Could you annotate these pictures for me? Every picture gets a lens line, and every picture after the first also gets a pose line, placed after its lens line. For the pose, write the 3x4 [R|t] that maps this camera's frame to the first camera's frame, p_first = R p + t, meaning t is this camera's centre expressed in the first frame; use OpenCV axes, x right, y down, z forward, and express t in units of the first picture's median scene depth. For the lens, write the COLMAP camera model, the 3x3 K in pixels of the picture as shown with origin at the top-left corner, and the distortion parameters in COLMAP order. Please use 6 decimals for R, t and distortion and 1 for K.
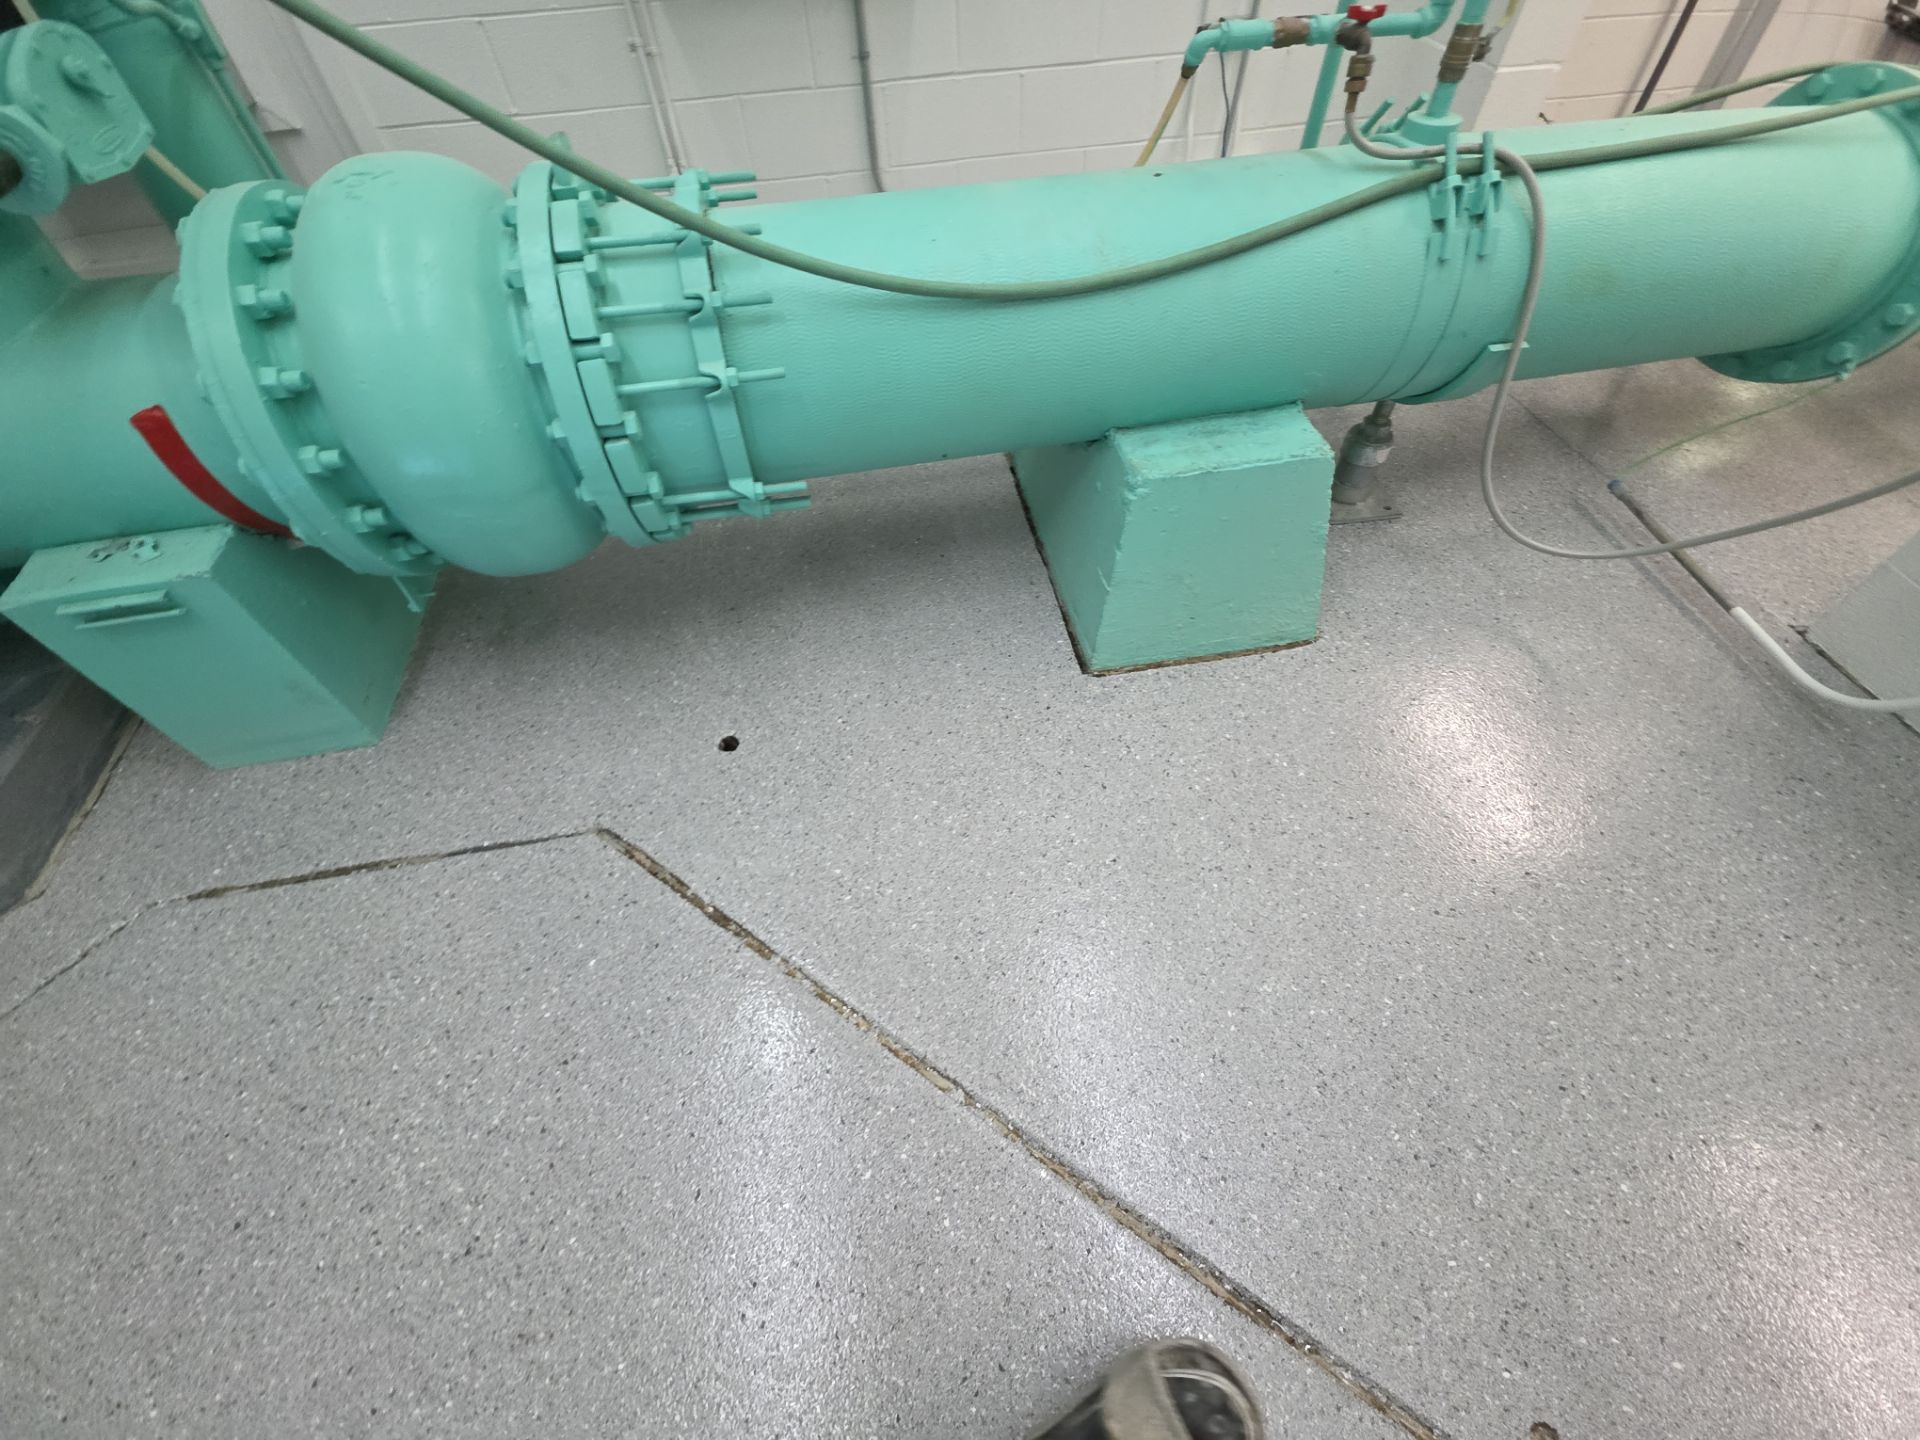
lens RADIAL K [[758.8, 0, 955.9], [0, 758.8, 716.9], [0, 0, 1]] dist [0.013213, -0.008371]
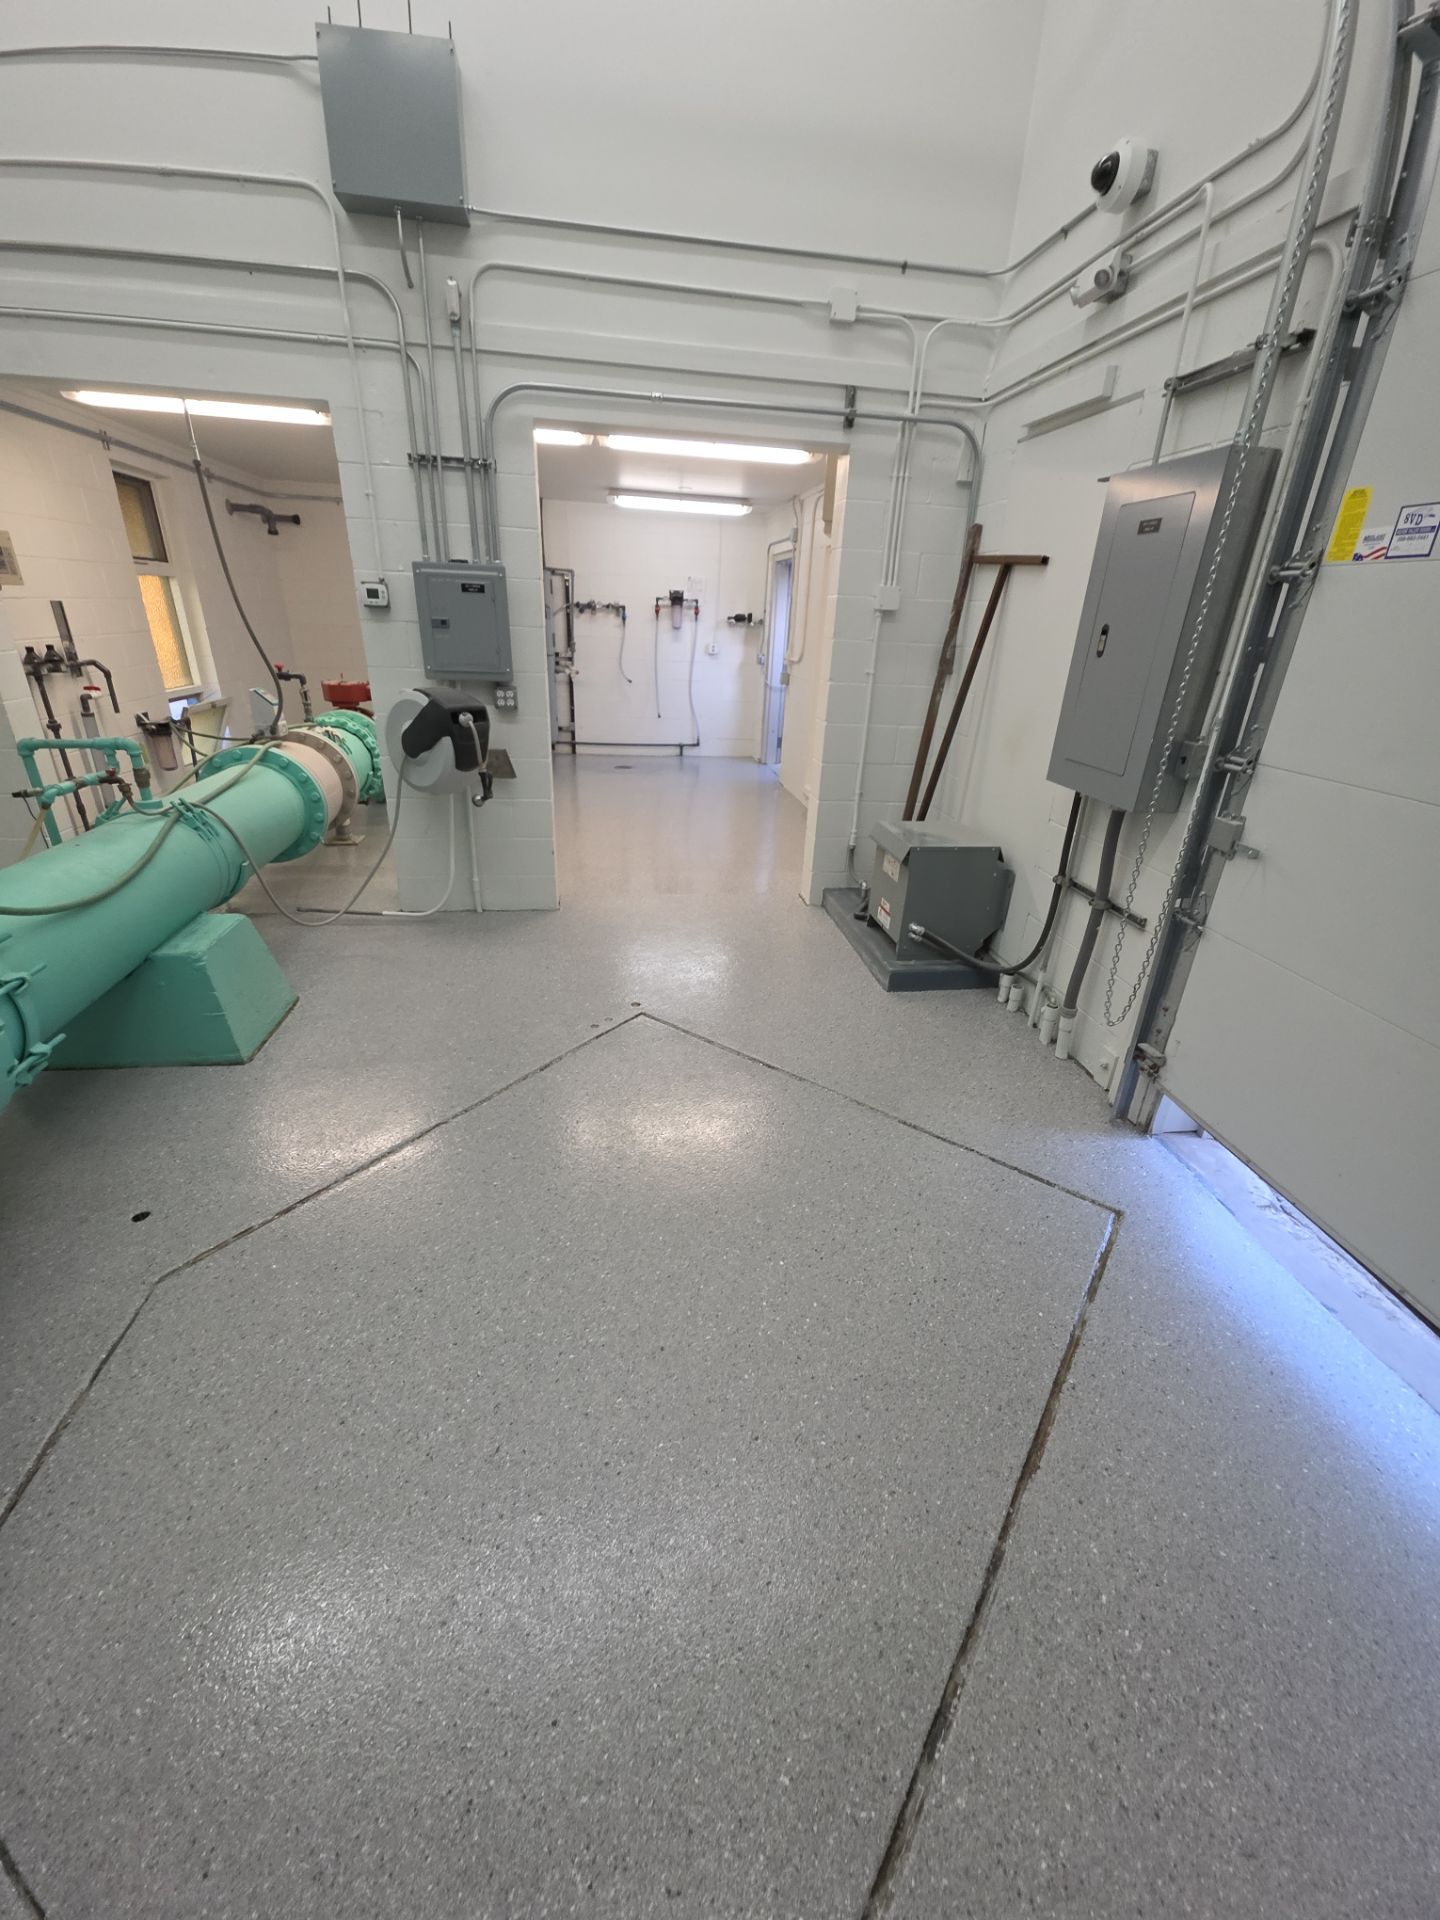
lens RADIAL K [[758.8, 0, 720.0], [0, 758.8, 960.0], [0, 0, 1]] dist [0.013213, -0.008371]
pose [[0.030766, -0.383001, 0.923235, -1.380563], [0.759723, 0.609187, 0.227402, 0.237965], [-0.649518, 0.694407, 0.309717, -0.407113]]
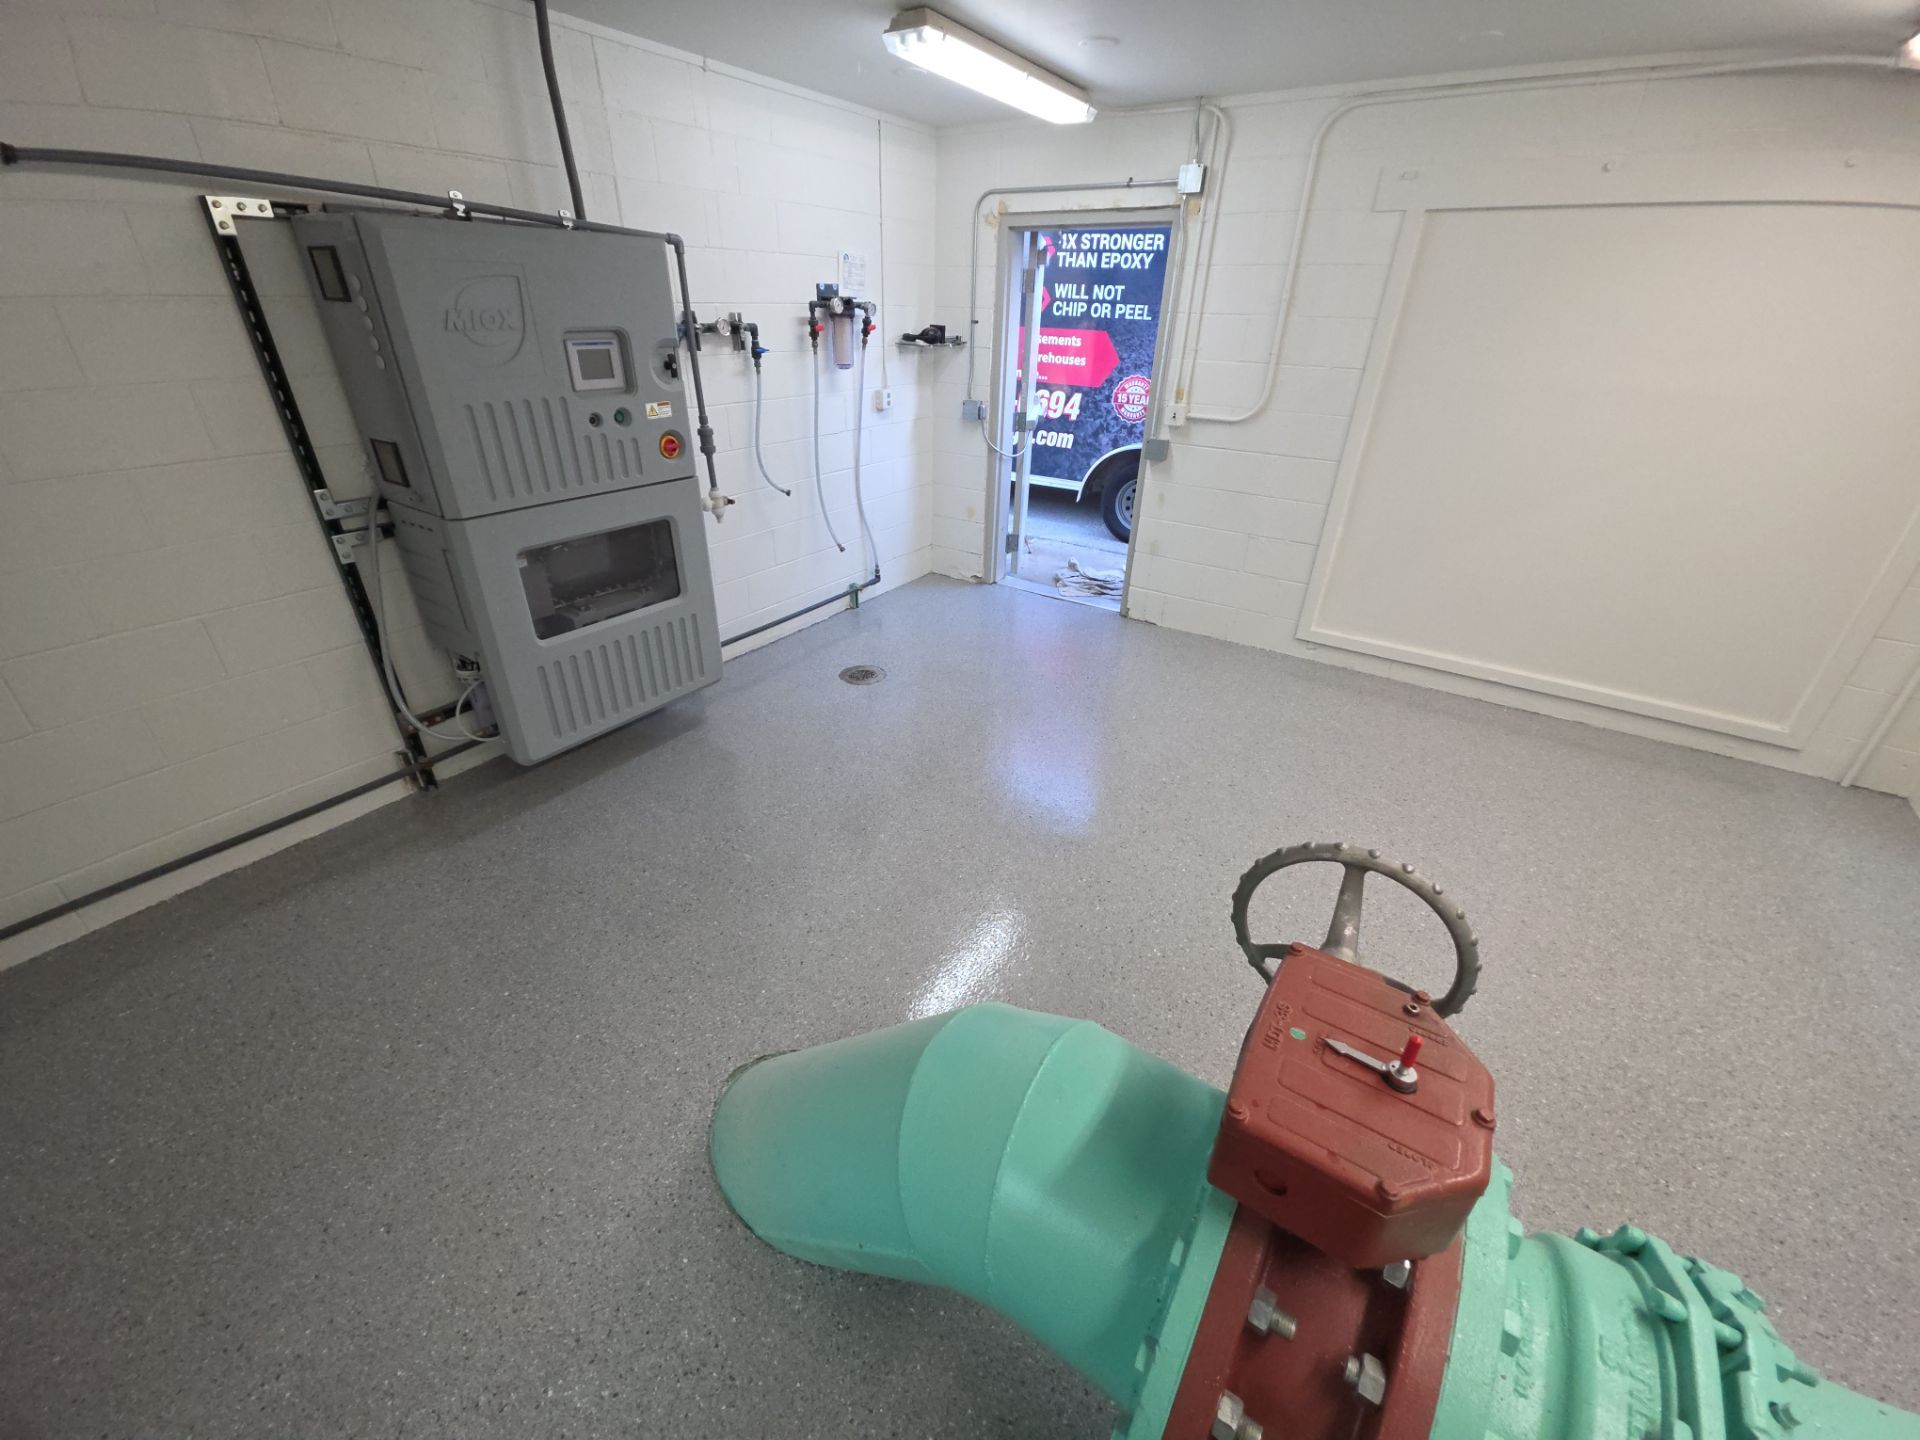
lens RADIAL K [[758.8, 0, 955.9], [0, 758.8, 716.9], [0, 0, 1]] dist [0.013213, -0.008371]
pose [[-0.726860, -0.318026, 0.608716, 2.302018], [0.540218, 0.282533, 0.792679, -1.737409], [-0.424074, 0.905005, -0.033559, 0.852422]]
